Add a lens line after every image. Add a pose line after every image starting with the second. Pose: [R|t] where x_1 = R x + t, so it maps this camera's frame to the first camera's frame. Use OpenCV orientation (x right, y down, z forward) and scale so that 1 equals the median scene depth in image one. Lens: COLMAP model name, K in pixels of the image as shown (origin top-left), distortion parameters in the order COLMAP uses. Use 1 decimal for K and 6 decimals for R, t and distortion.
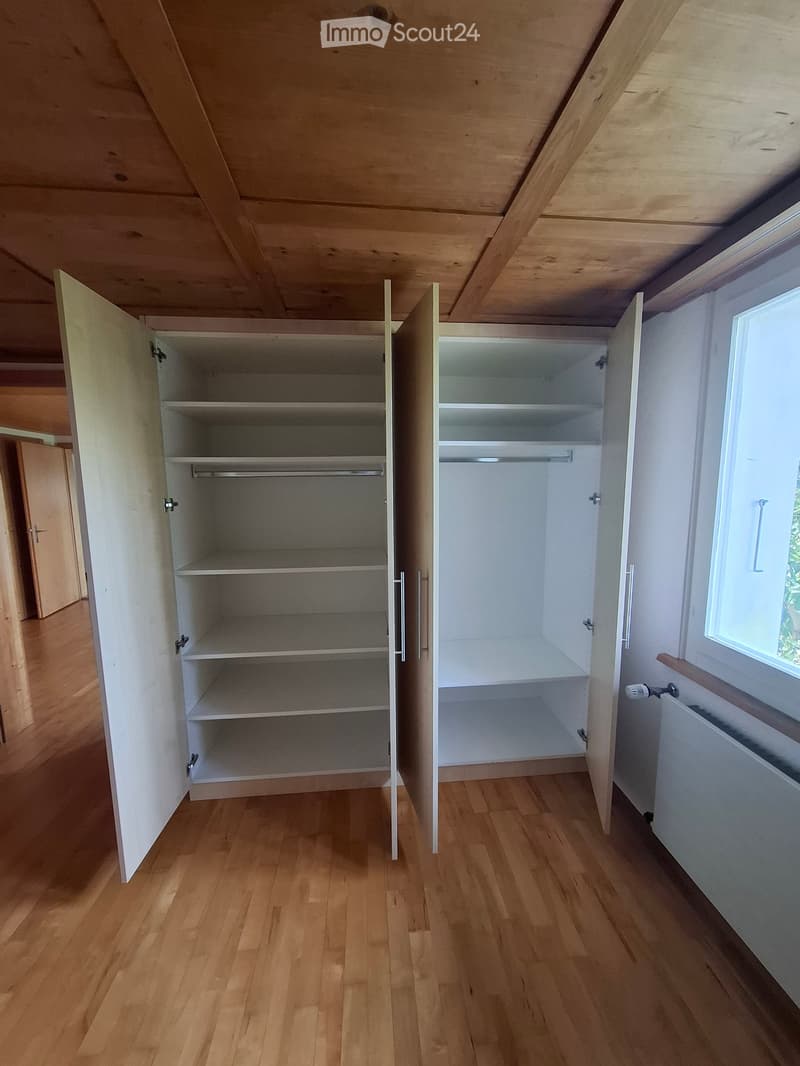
lens RADIAL K [[422.9, 0, 403.7], [0, 422.9, 535.2], [0, 0, 1]] dist [-0.002393, 0.000152]
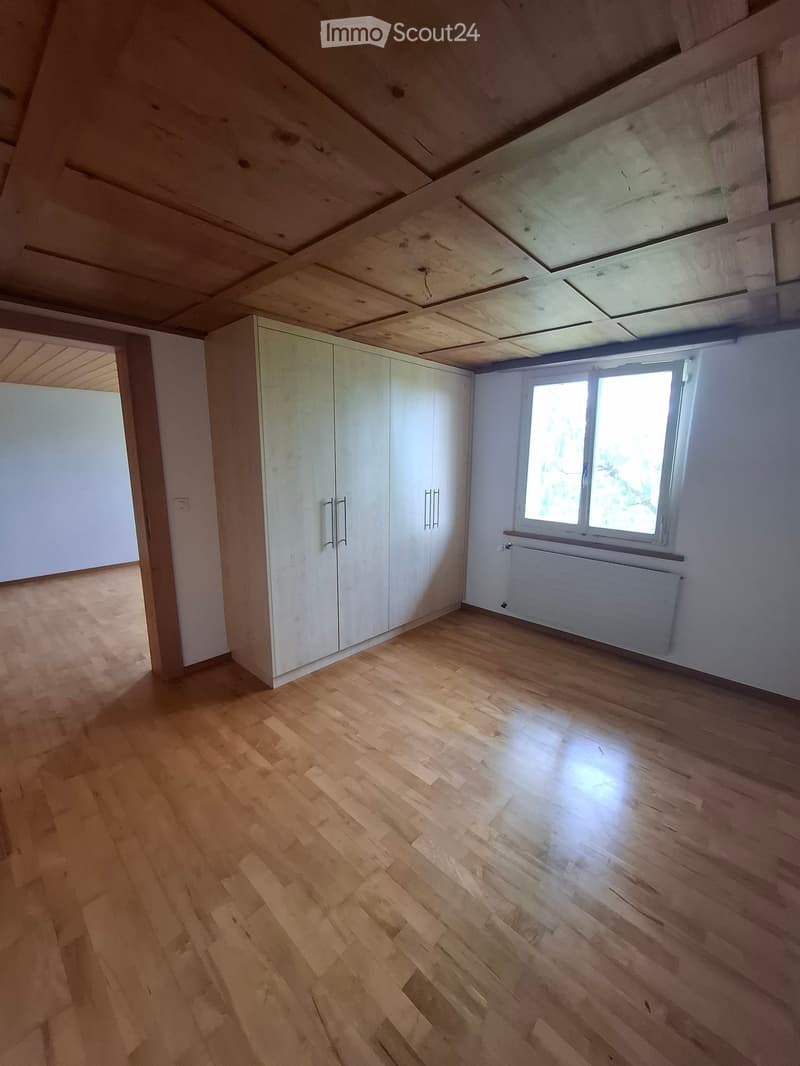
lens RADIAL K [[422.9, 0, 403.7], [0, 422.9, 535.2], [0, 0, 1]] dist [-0.002393, 0.000152]
pose [[0.747784, -0.111634, 0.654490, -1.377061], [0.063401, 0.993265, 0.096978, 0.061189], [-0.660908, -0.031023, 0.749825, -0.343603]]
